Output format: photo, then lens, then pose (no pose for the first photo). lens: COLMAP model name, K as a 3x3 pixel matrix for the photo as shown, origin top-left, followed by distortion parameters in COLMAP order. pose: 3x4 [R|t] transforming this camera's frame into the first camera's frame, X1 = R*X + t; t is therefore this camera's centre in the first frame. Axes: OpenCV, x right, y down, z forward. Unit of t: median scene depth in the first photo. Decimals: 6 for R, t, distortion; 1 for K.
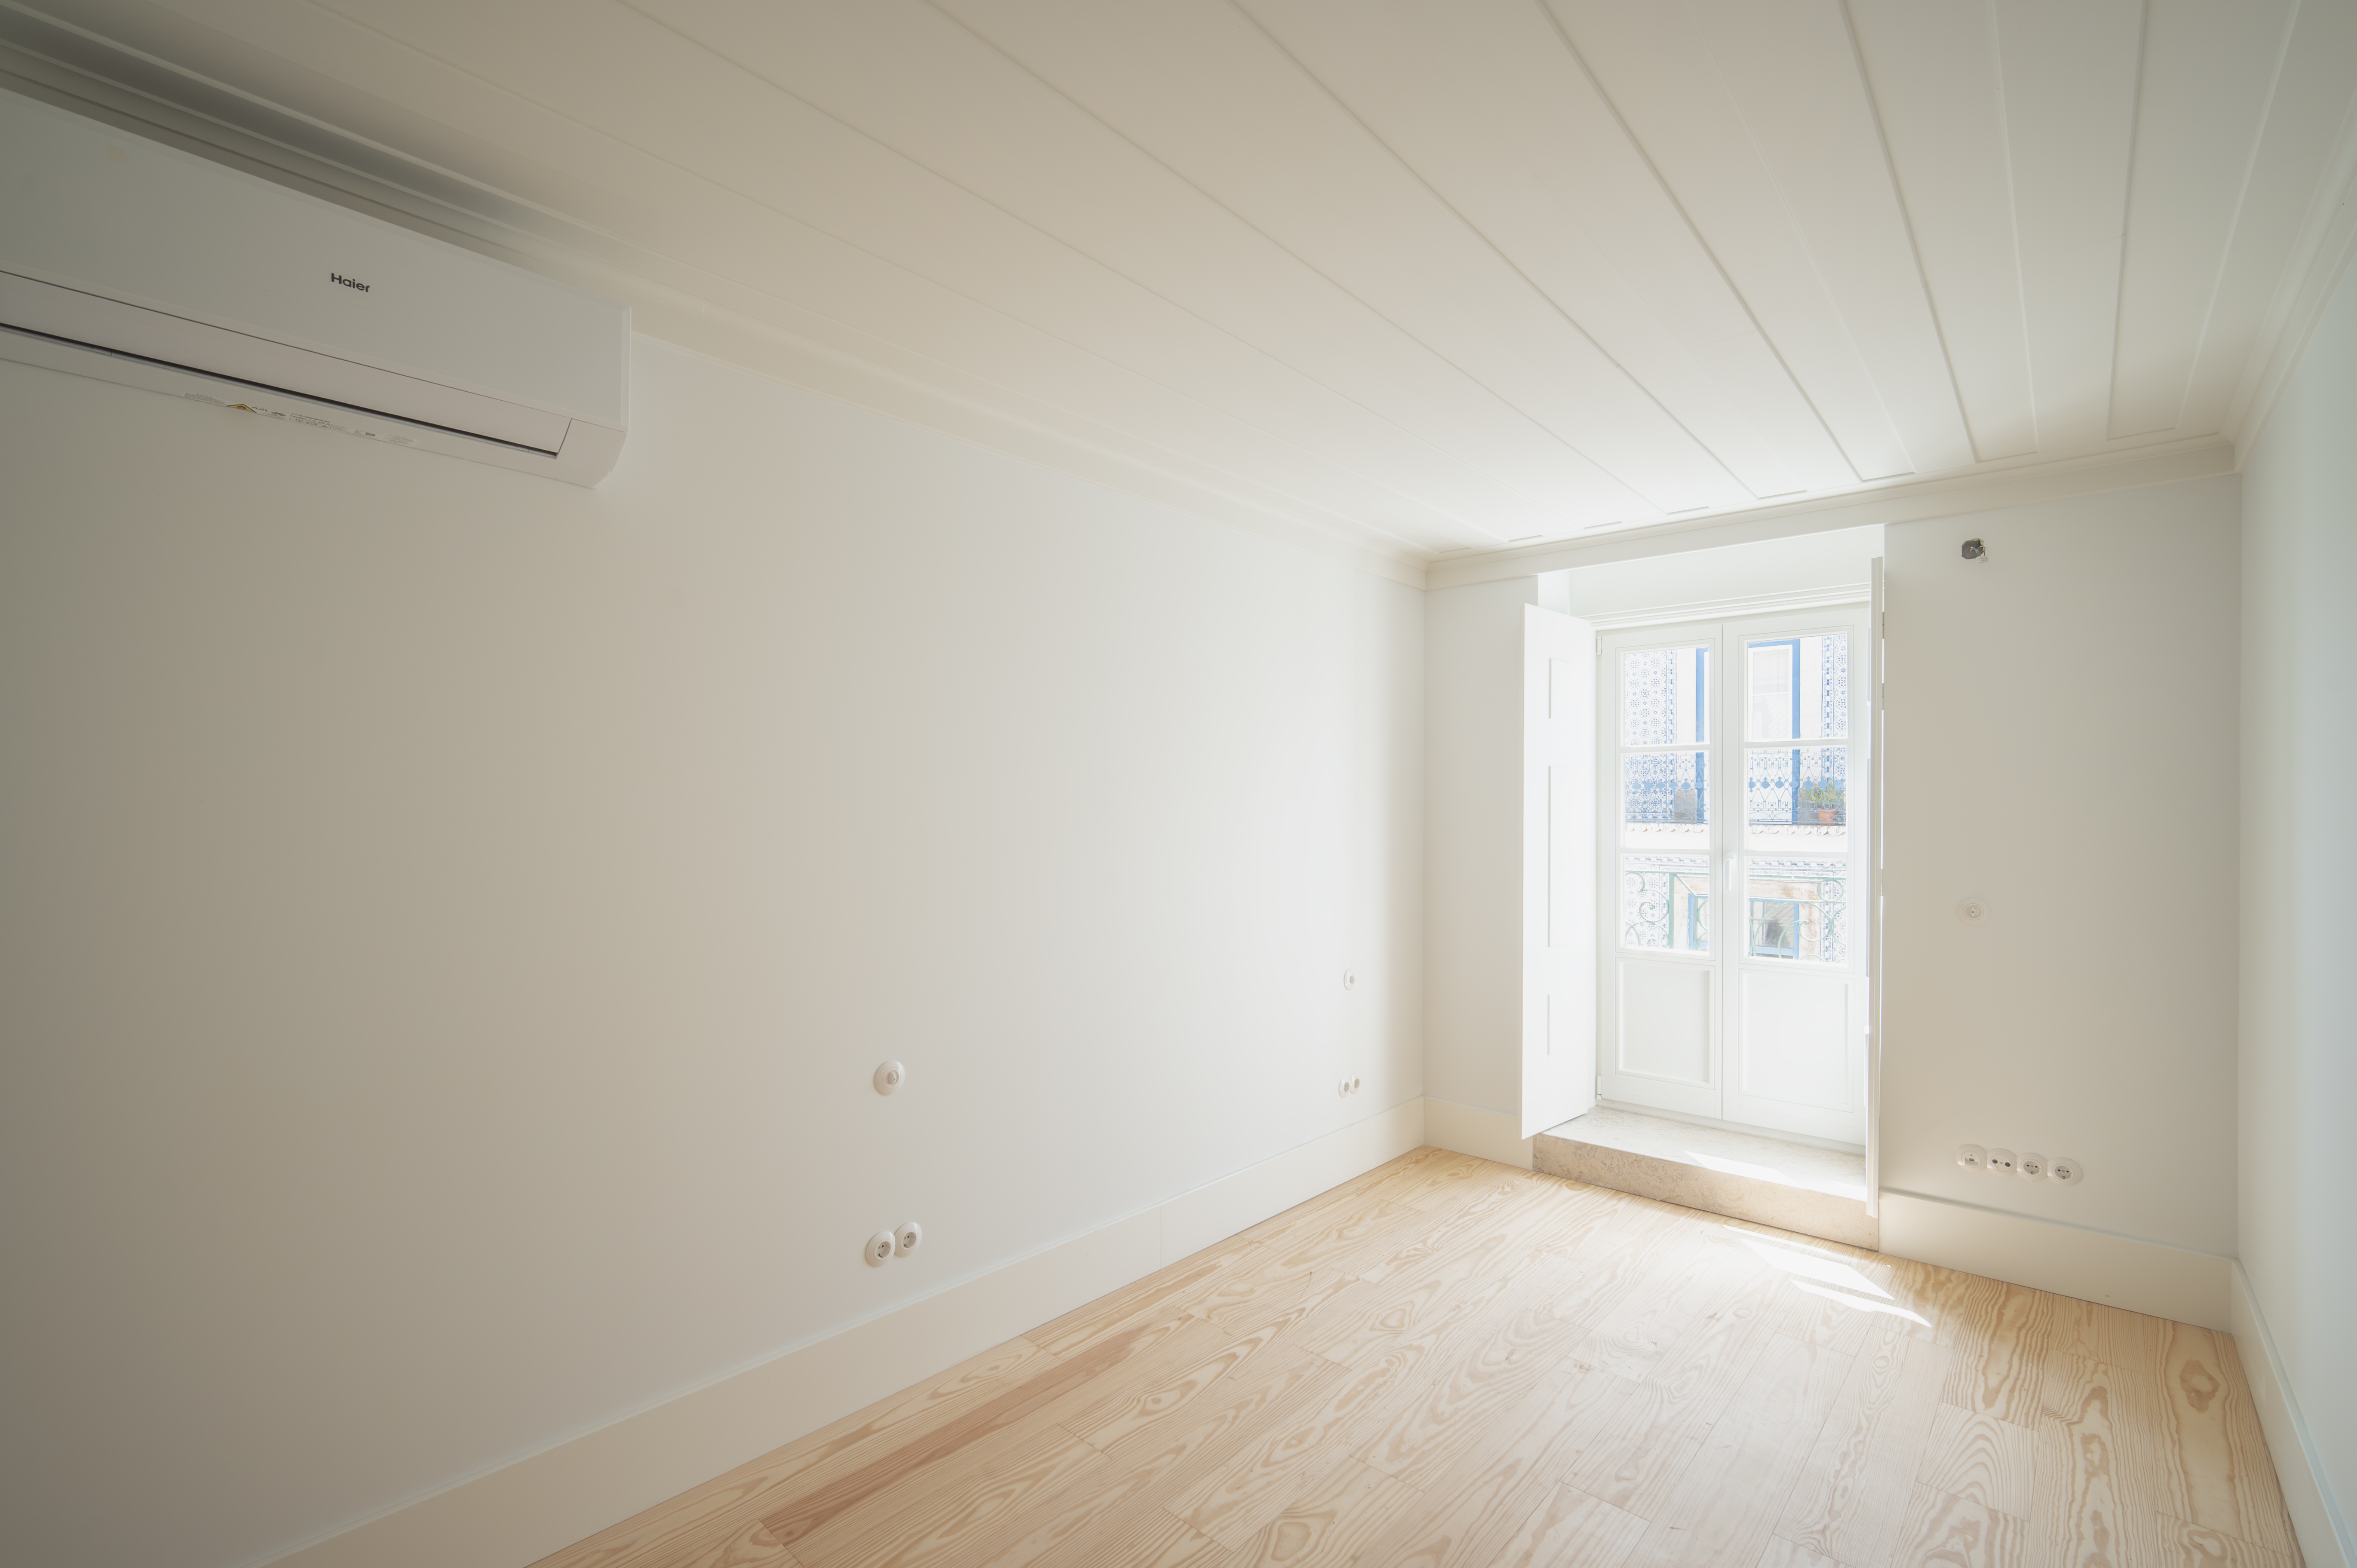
lens RADIAL K [[1015.0, 0, 1180.8], [0, 1015.0, 797.3], [0, 0, 1]] dist [-0.016013, 0.005585]
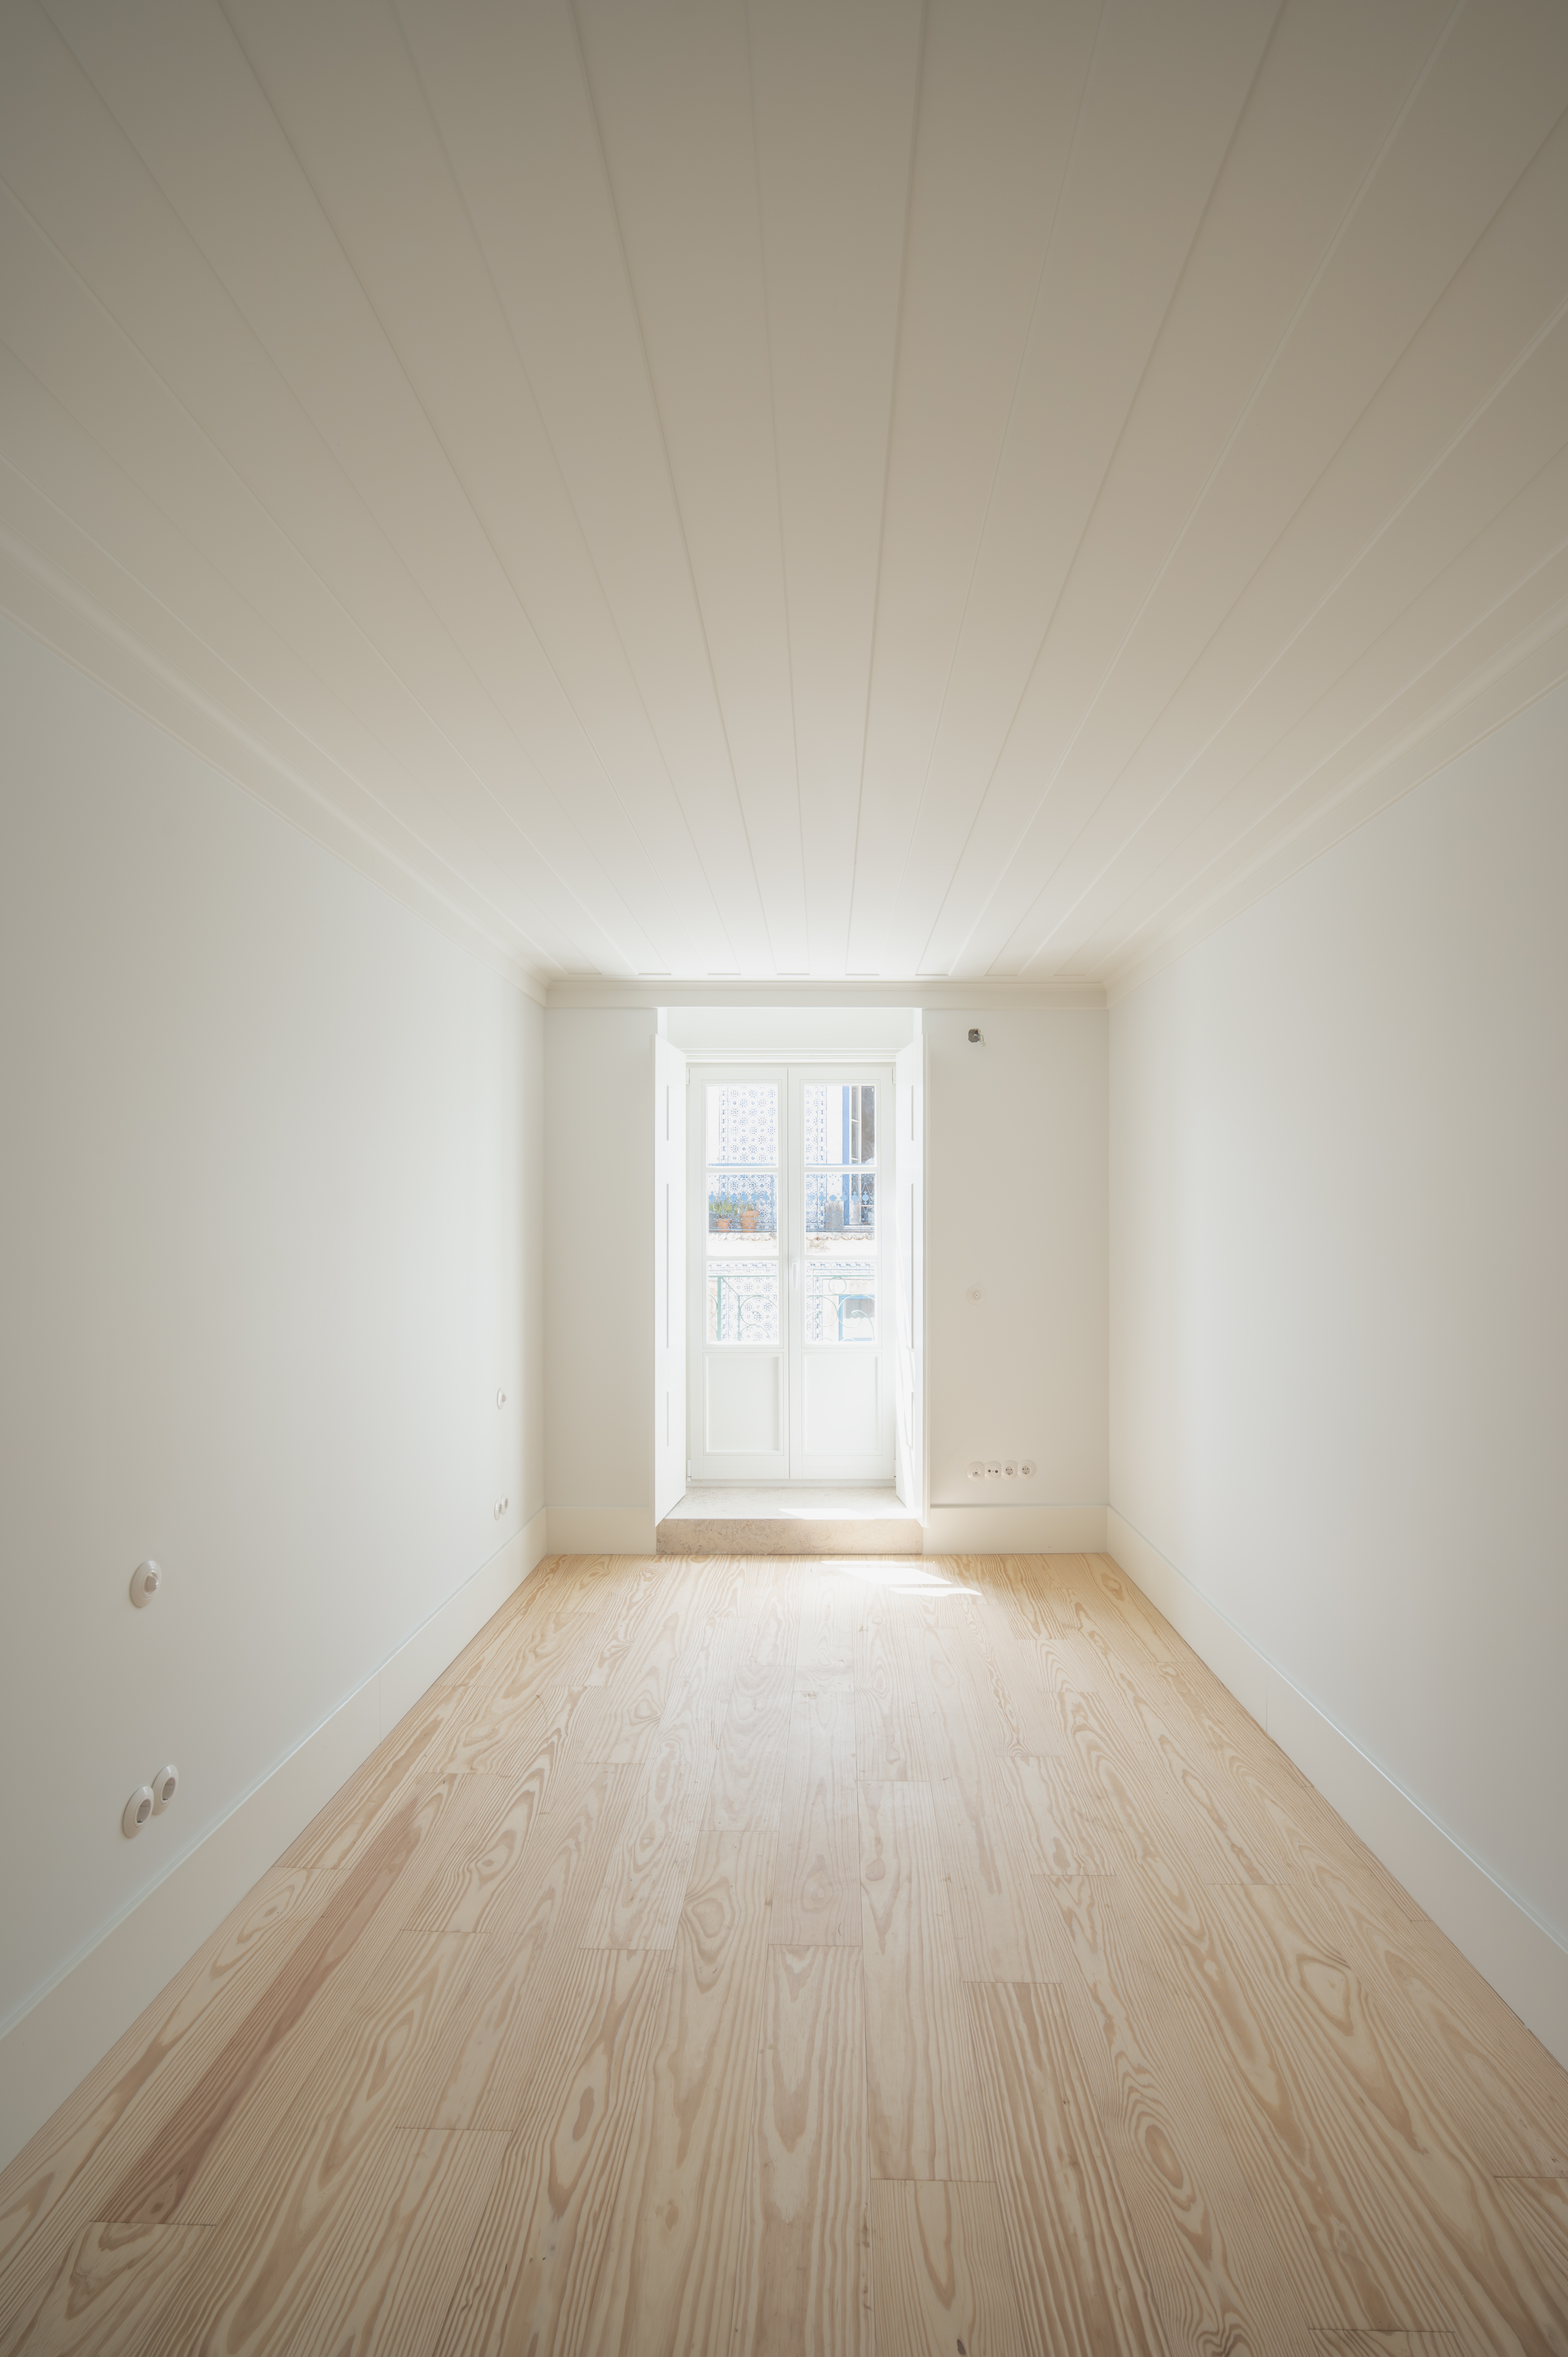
lens RADIAL K [[1029.6, 0, 803.2], [0, 1029.6, 1202.4], [0, 0, 1]] dist [-0.015676, 0.005202]
pose [[0.758151, 0.006641, 0.652046, -0.371183], [-0.003978, 0.999977, -0.005559, -0.007003], [-0.652067, 0.001621, 0.758159, 0.083082]]
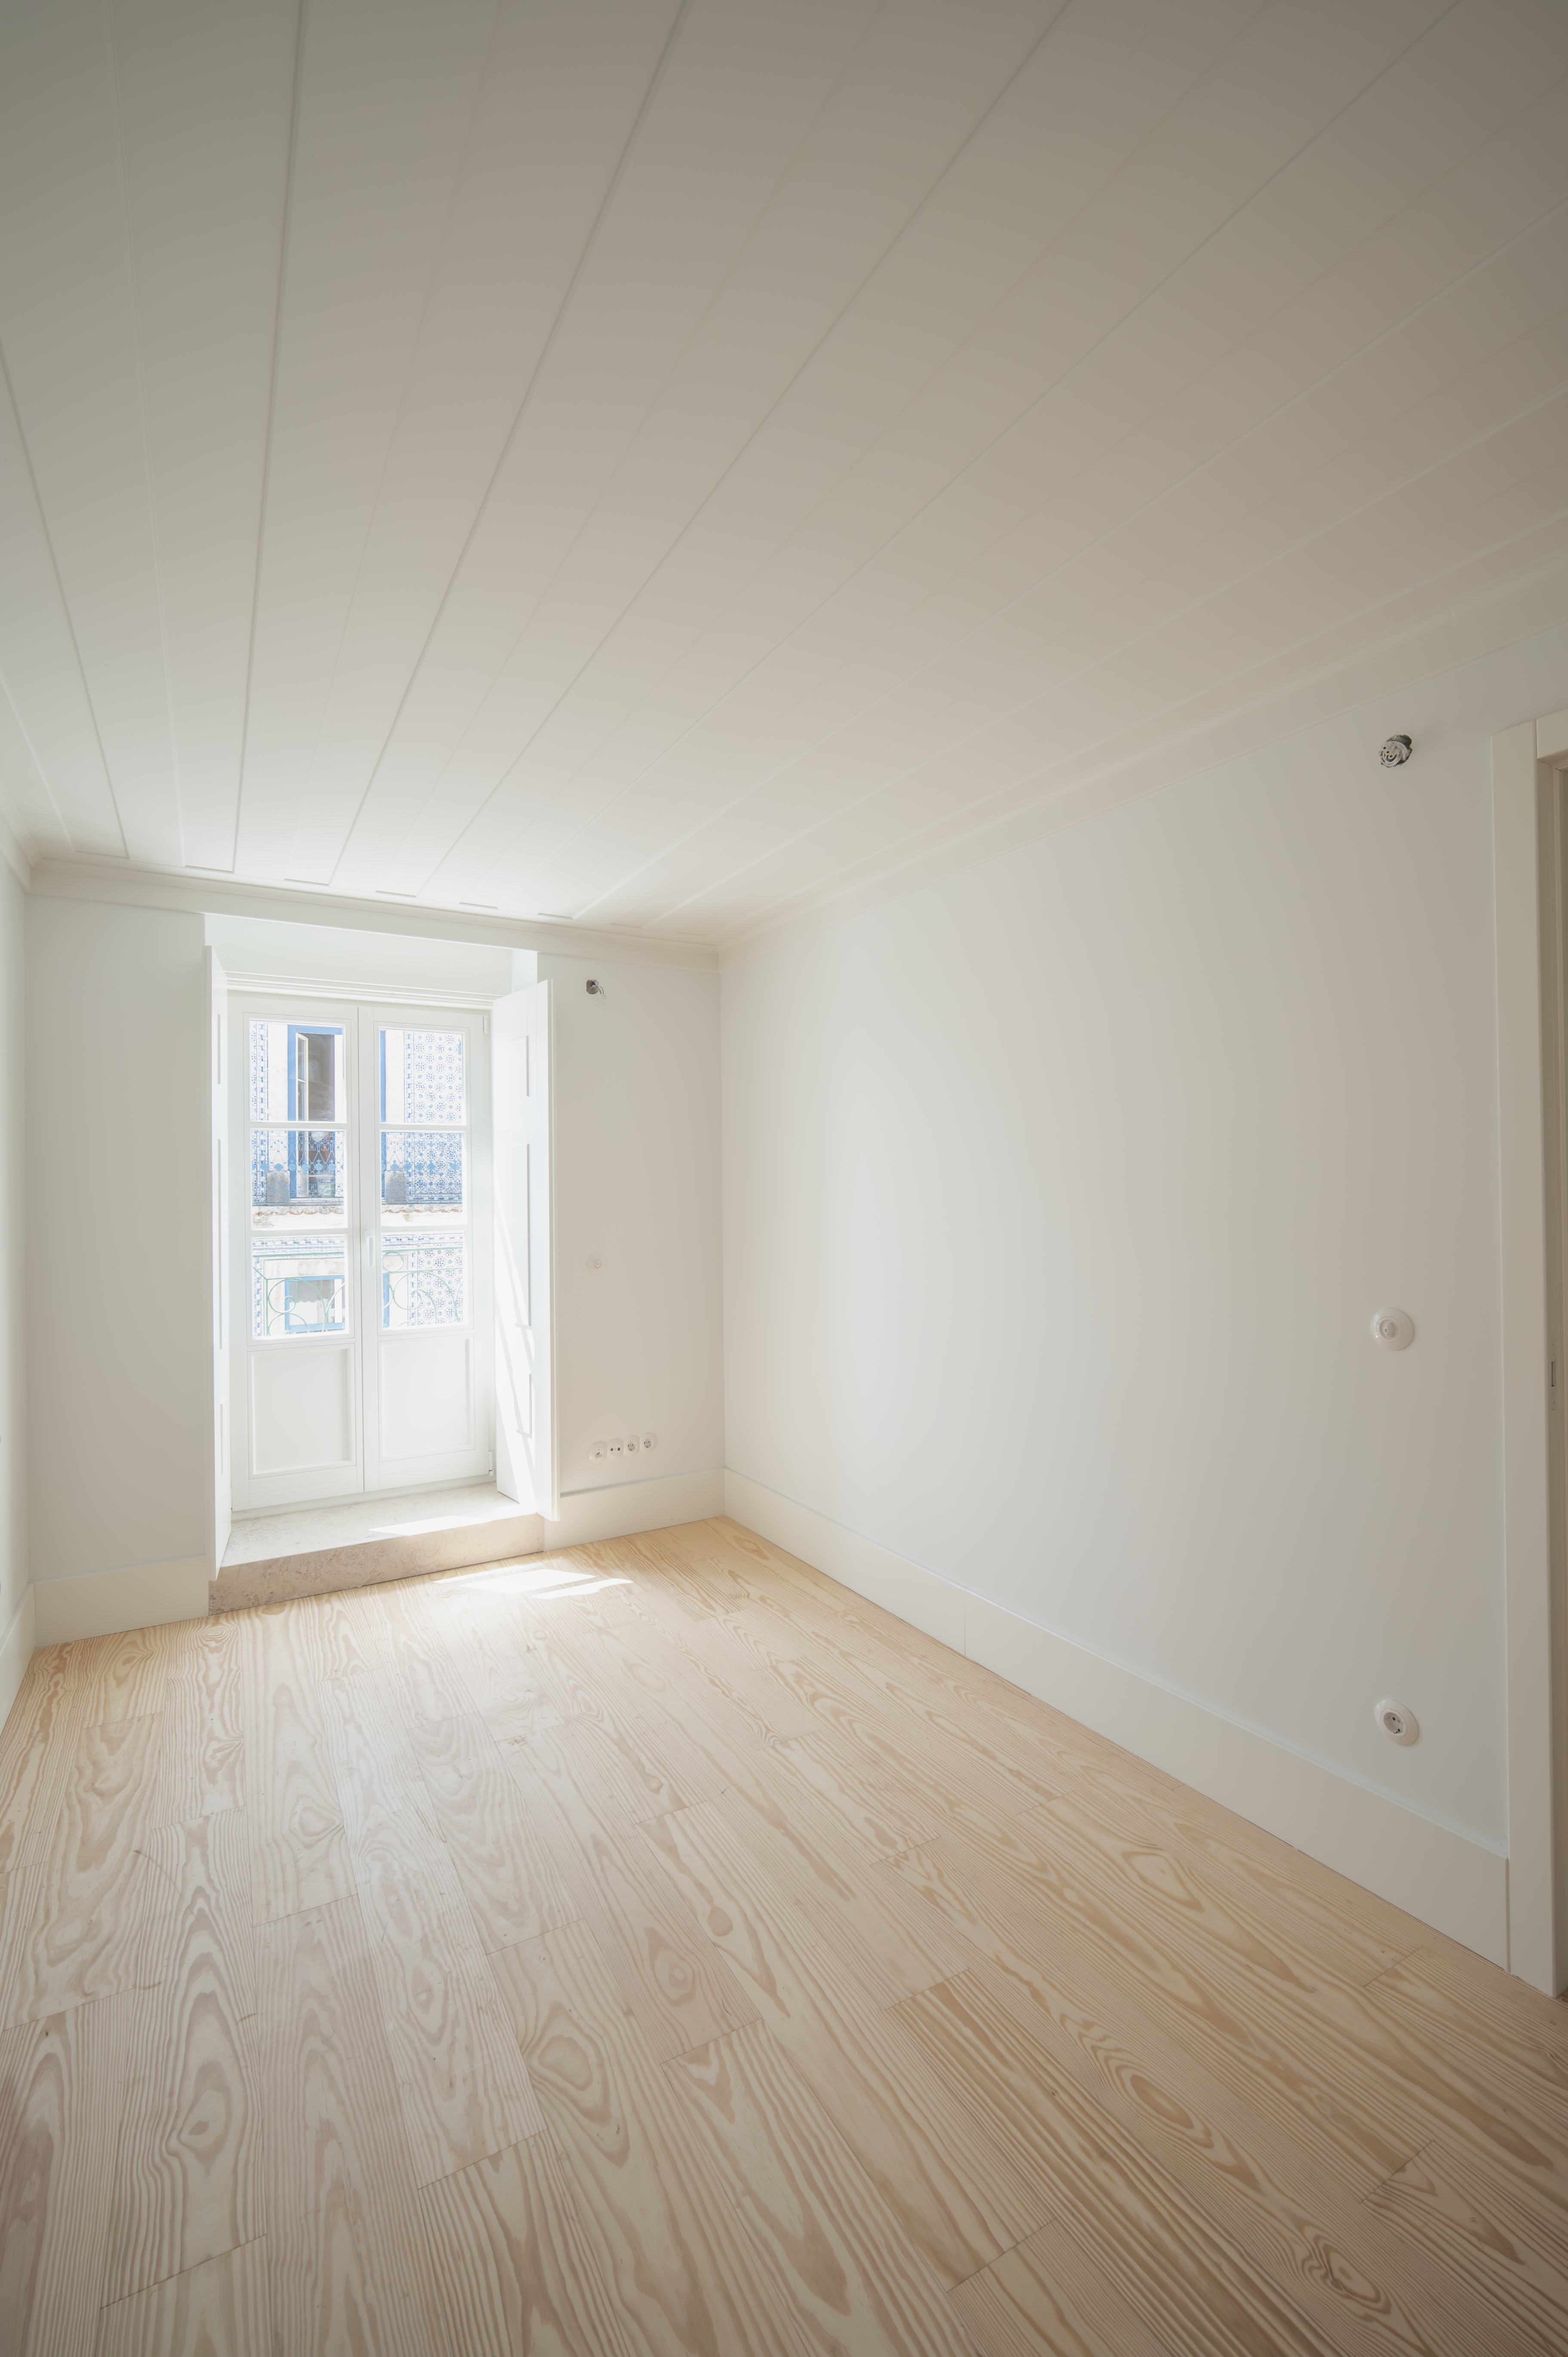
lens RADIAL K [[1020.5, 0, 781.6], [0, 1020.5, 1165.1], [0, 0, 1]] dist [-0.016601, 0.005898]
pose [[0.315091, 0.015520, 0.948935, -0.450512], [0.000556, 0.999863, -0.016538, 0.009449], [-0.949061, 0.005738, 0.315039, 0.401066]]
